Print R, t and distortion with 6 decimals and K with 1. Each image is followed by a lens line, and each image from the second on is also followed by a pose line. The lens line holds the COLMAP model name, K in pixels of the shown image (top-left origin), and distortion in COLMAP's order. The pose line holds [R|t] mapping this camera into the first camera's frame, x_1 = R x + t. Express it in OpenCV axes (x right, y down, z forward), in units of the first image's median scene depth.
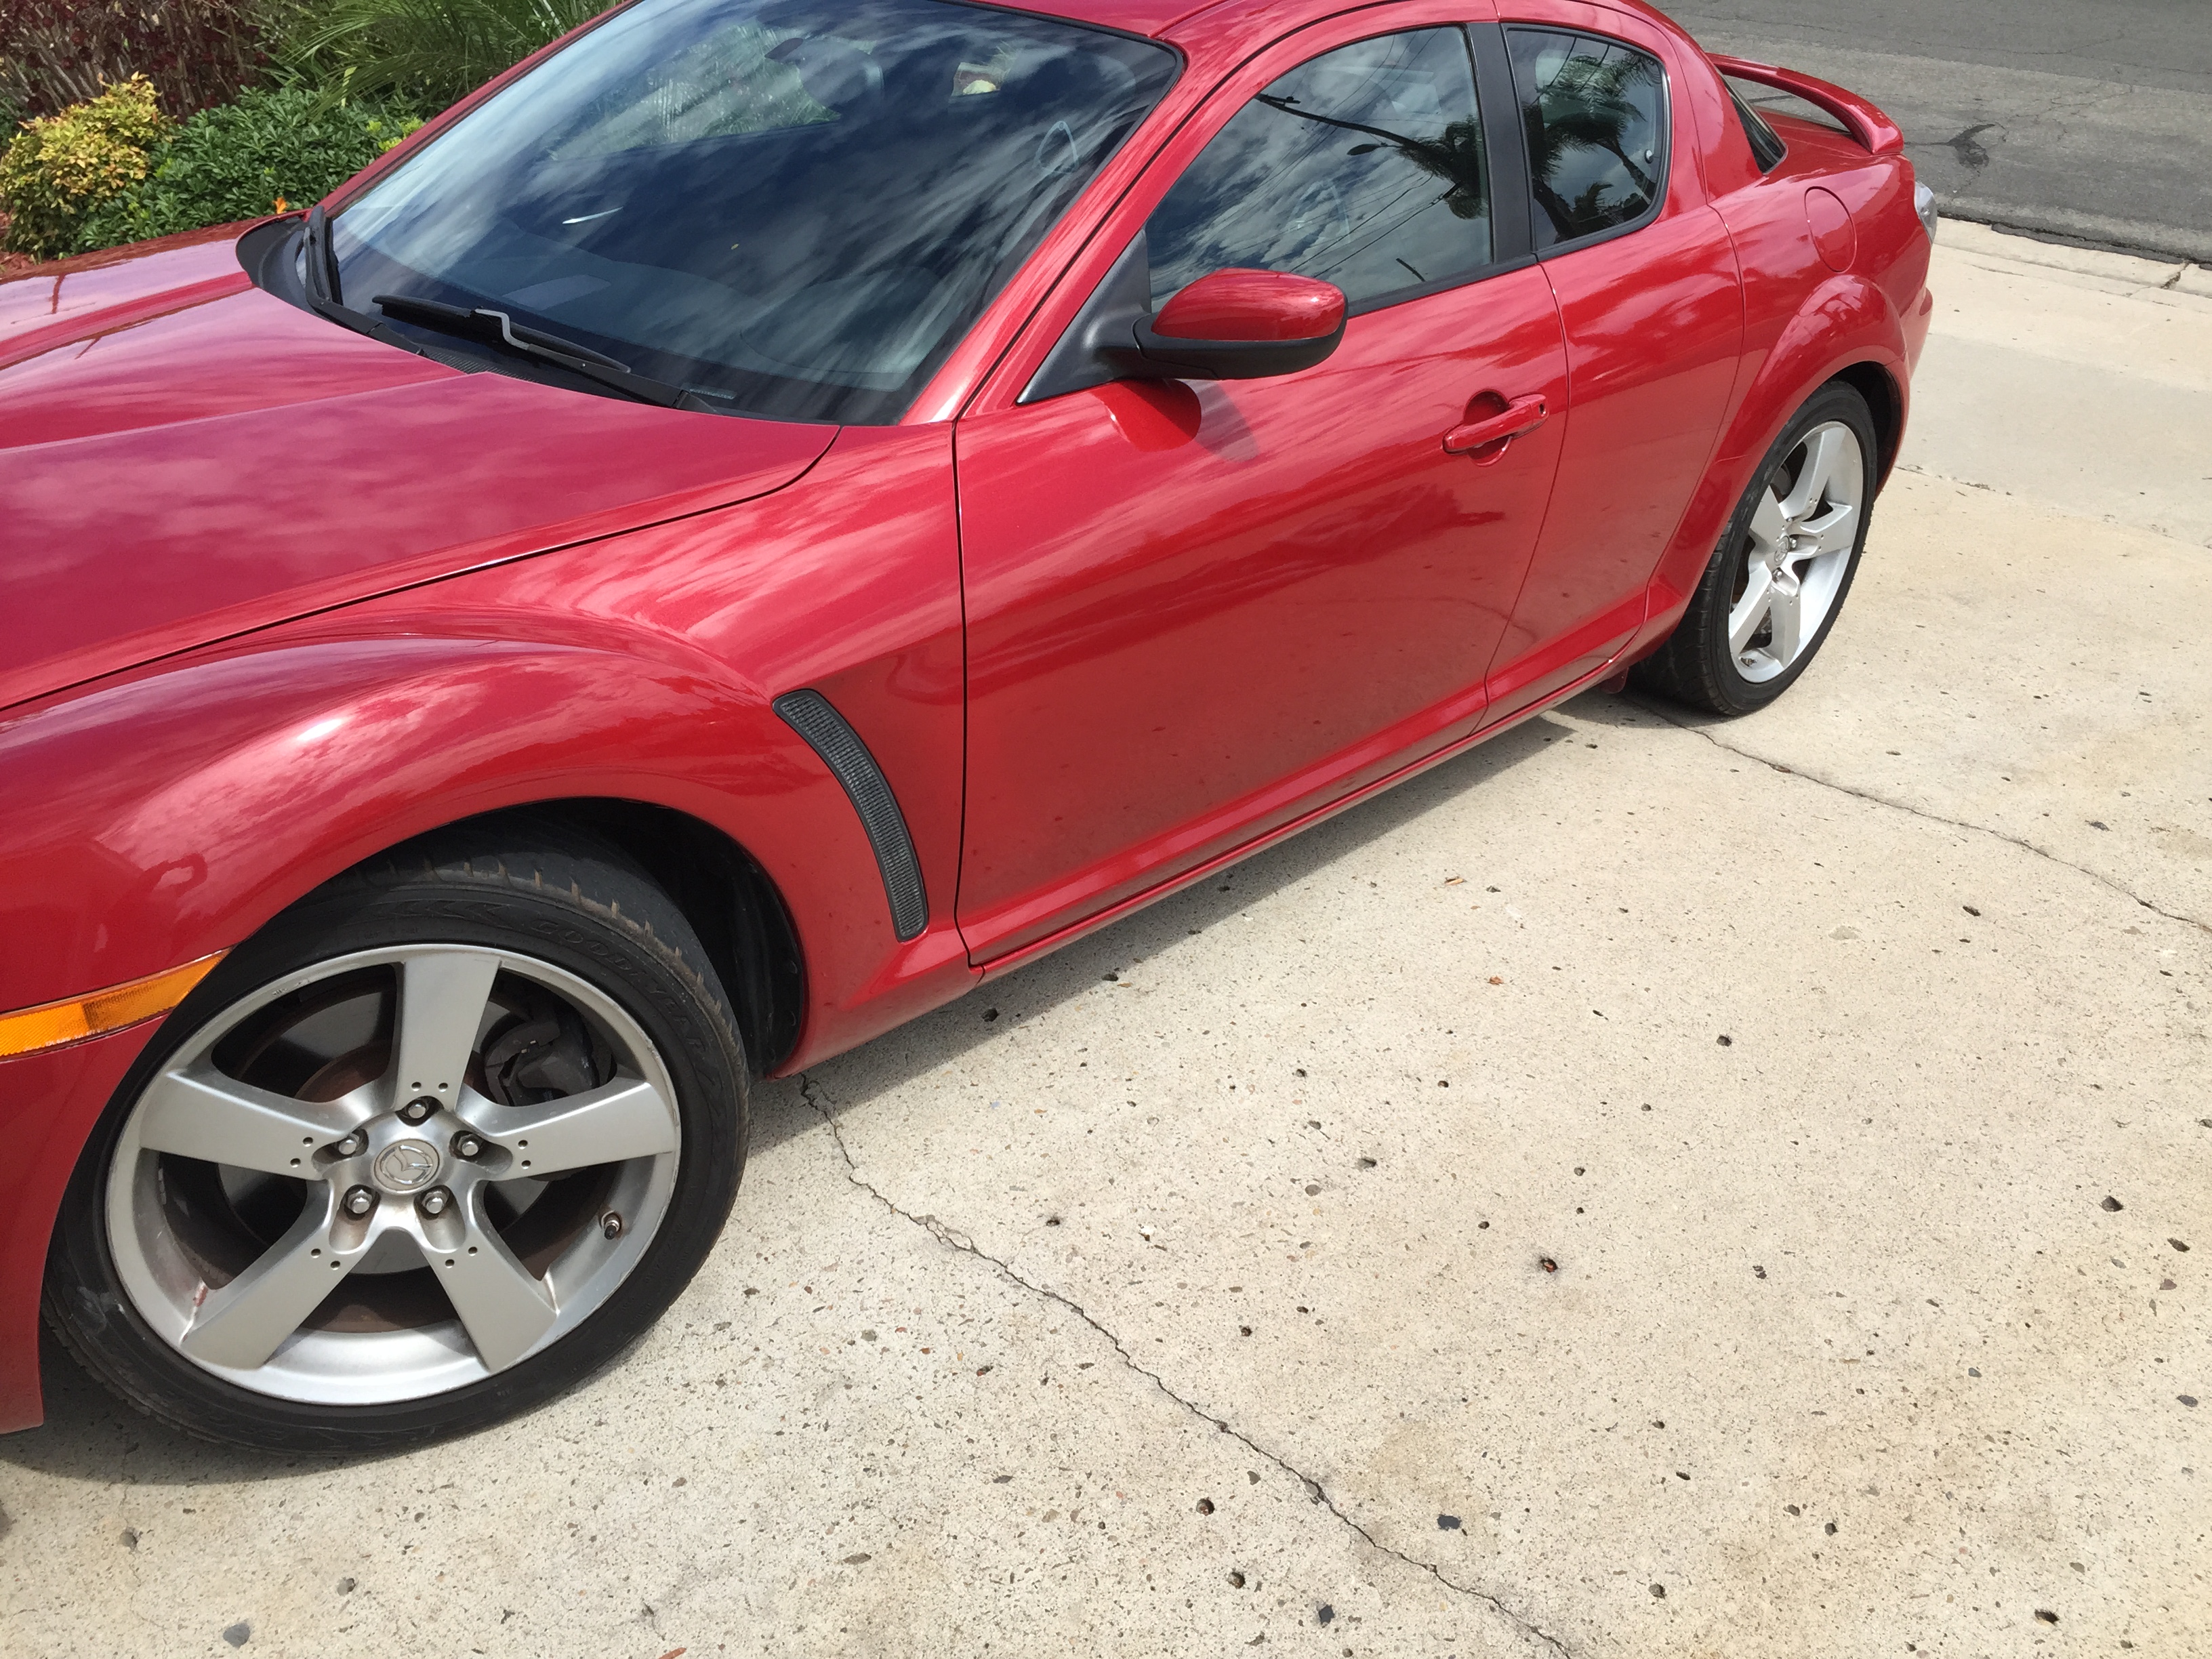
lens RADIAL K [[1968.2, 0, 1106.0], [0, 1968.2, 829.5], [0, 0, 1]] dist [0.111999, -0.196855]
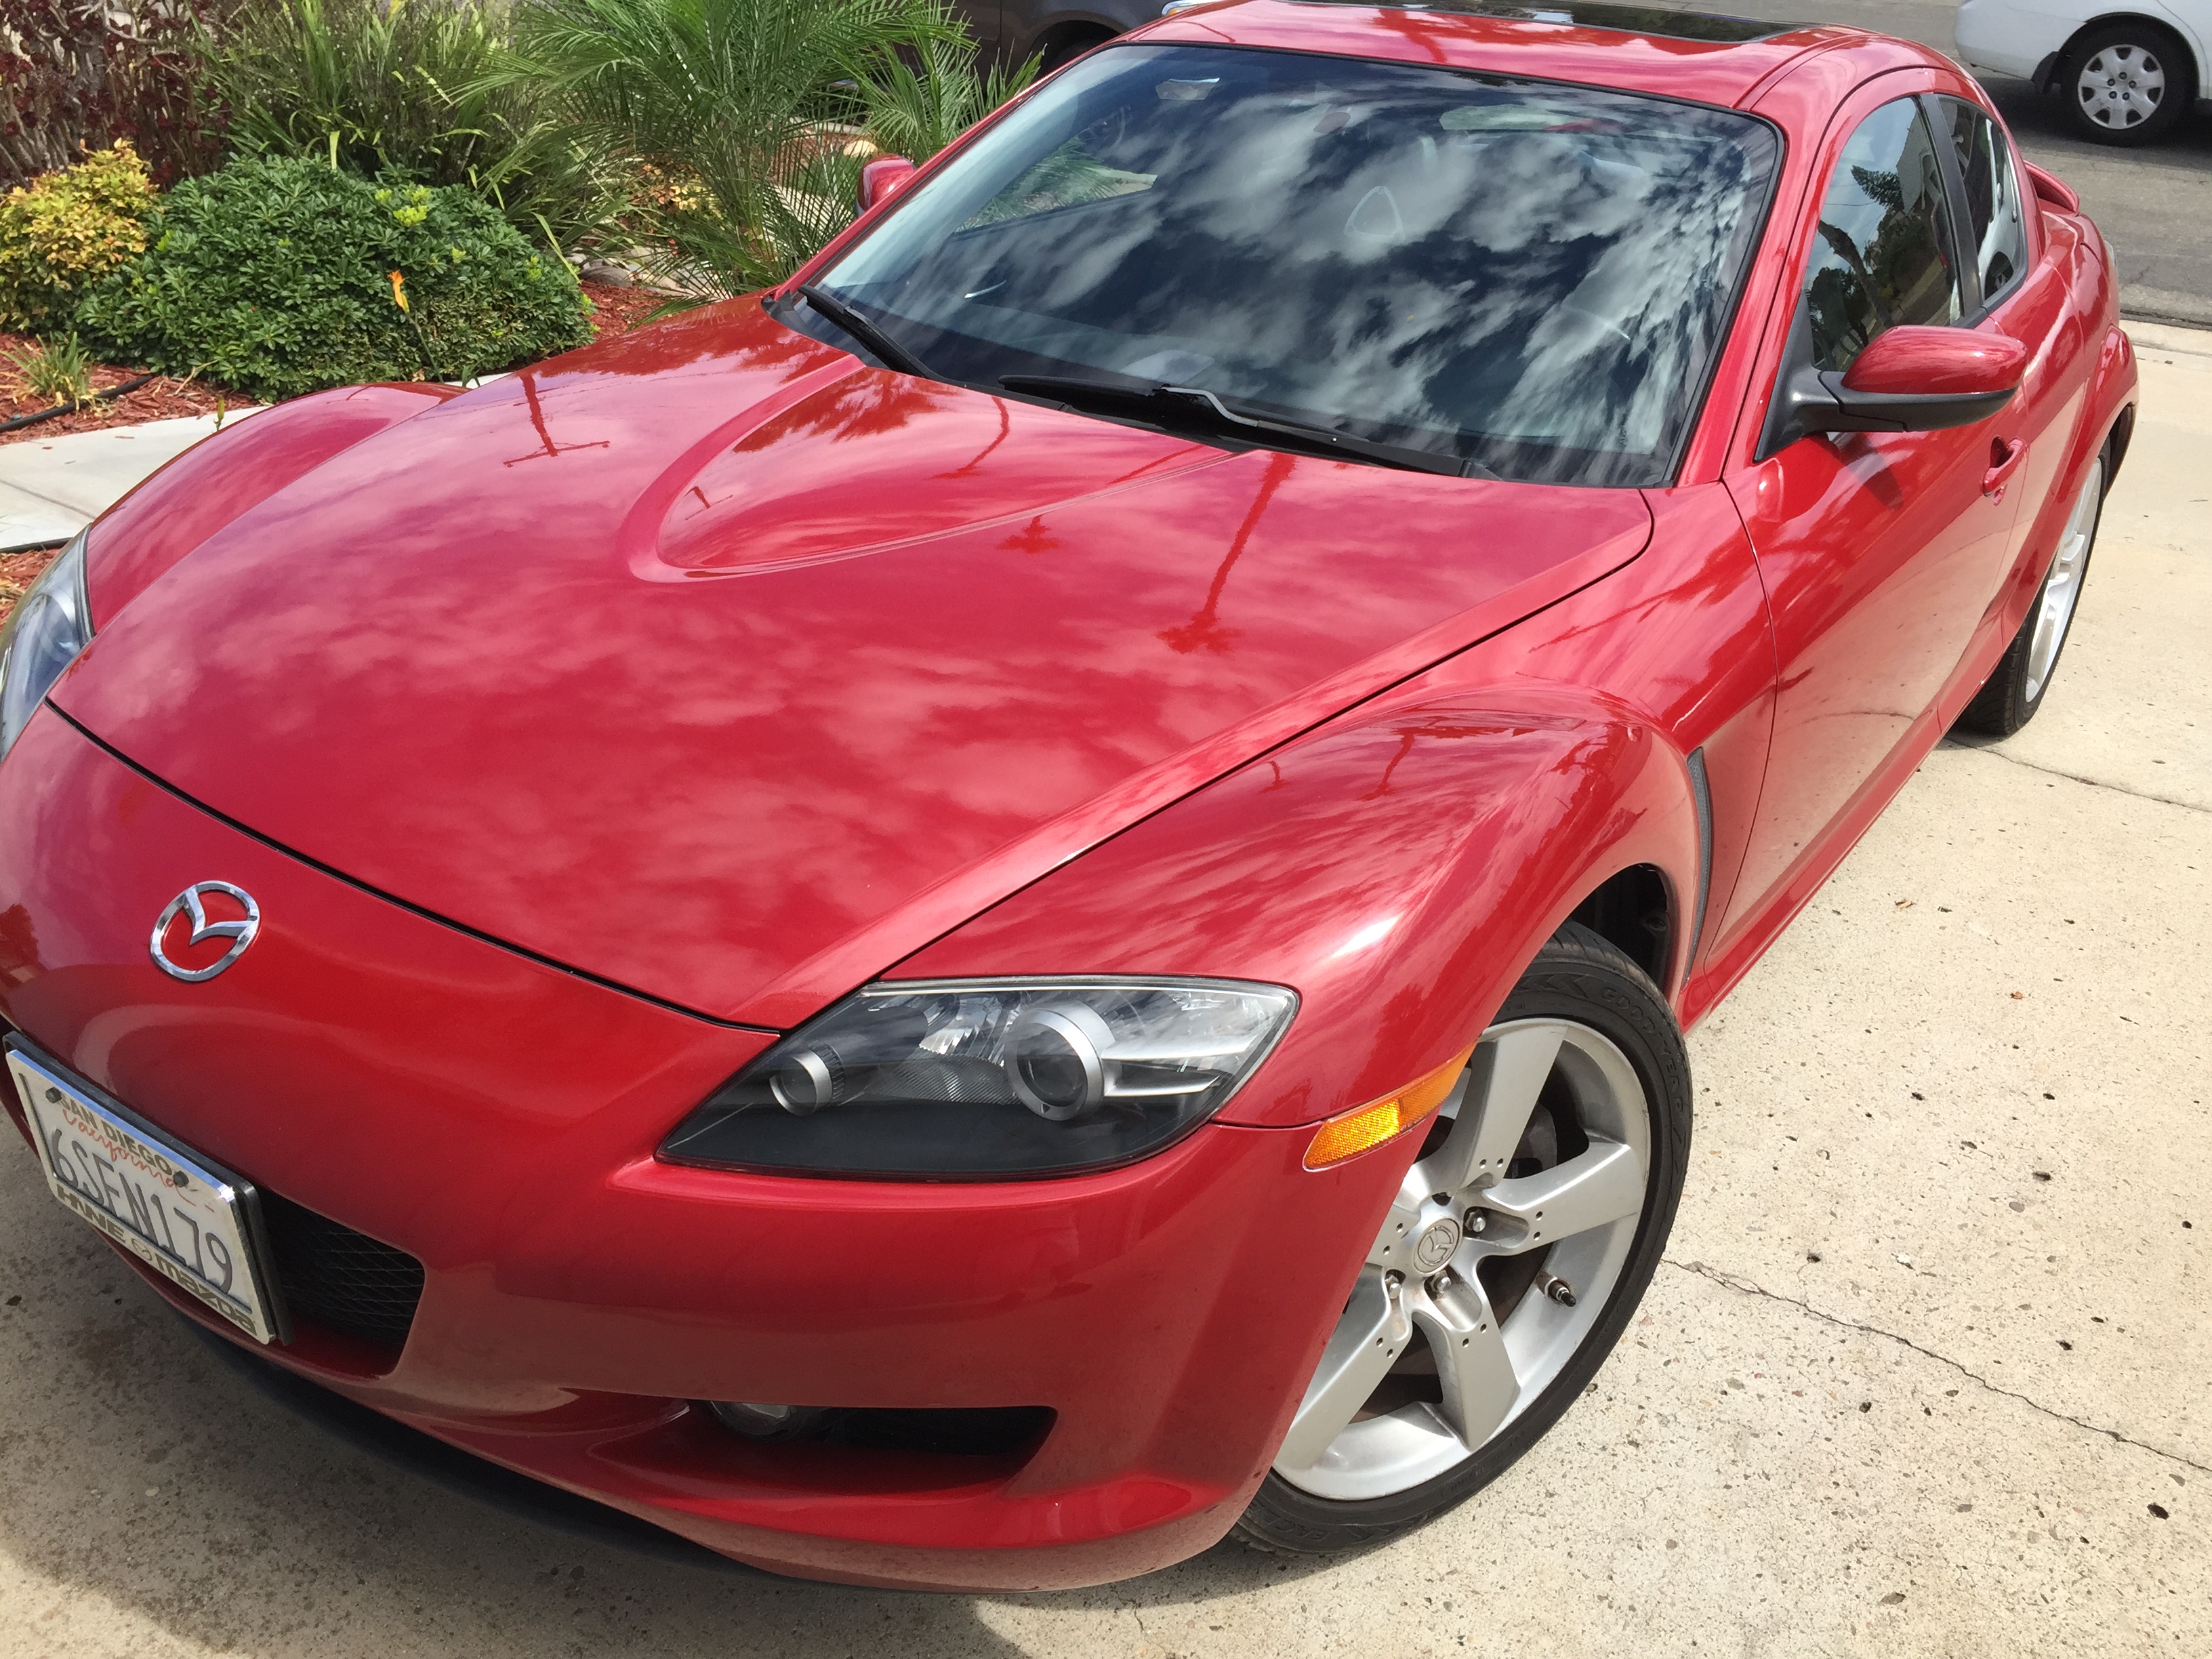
lens RADIAL K [[1968.2, 0, 1106.0], [0, 1968.2, 829.5], [0, 0, 1]] dist [0.111999, -0.196855]
pose [[0.985963, -0.057696, 0.156681, -0.200997], [0.061749, 0.997868, -0.021120, -0.008357], [-0.155129, 0.030499, 0.987423, 0.014415]]
